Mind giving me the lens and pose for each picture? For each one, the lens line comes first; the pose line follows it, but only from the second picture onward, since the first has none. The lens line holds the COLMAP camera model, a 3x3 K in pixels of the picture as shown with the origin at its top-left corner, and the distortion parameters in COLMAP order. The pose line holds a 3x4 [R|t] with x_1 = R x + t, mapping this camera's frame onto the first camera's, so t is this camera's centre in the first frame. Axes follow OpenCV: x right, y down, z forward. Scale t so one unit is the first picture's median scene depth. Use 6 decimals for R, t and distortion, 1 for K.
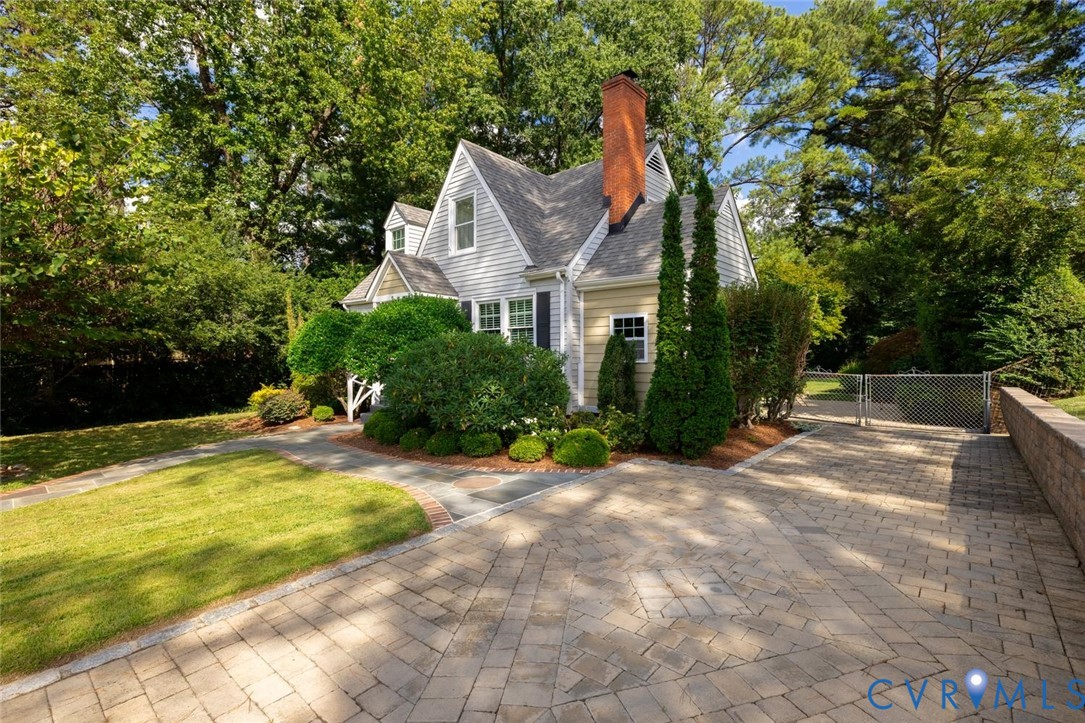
lens RADIAL K [[492.8, 0, 542.2], [0, 492.8, 355.9], [0, 0, 1]] dist [-0.001119, -0.000083]
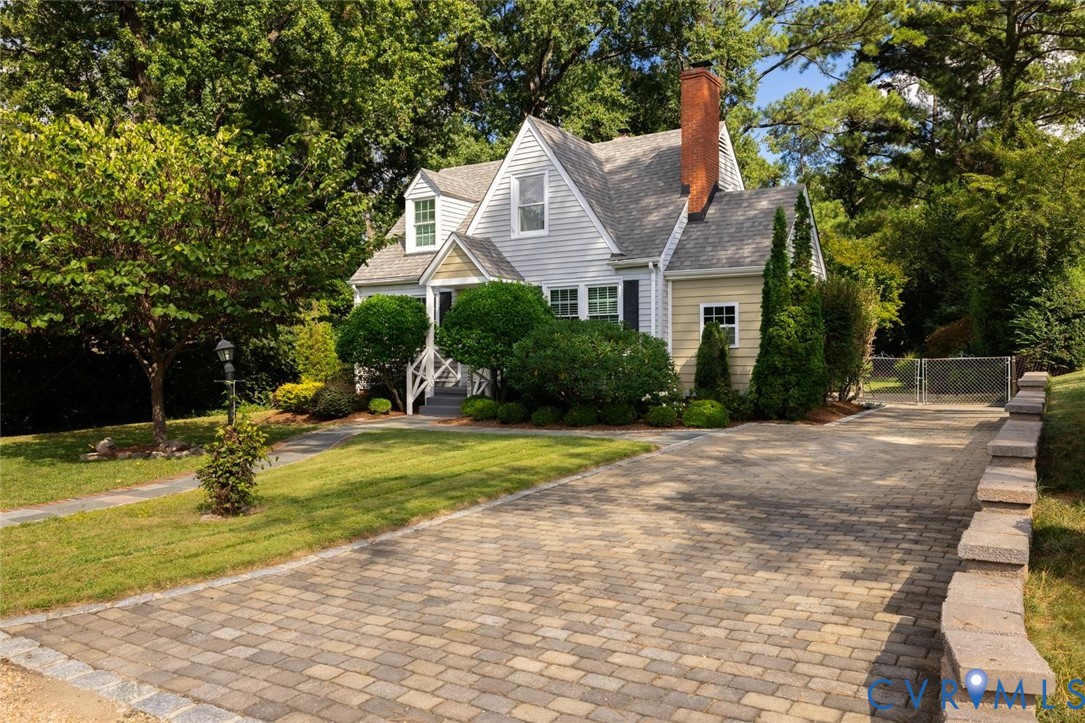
lens RADIAL K [[819.9, 0, 542.5], [0, 819.9, 361.5], [0, 0, 1]] dist [0.003801, 0.004093]
pose [[0.989795, -0.003857, 0.142445, -0.401747], [0.002990, 0.999976, 0.006297, 0.026450], [-0.142466, -0.005807, 0.989783, -0.626556]]
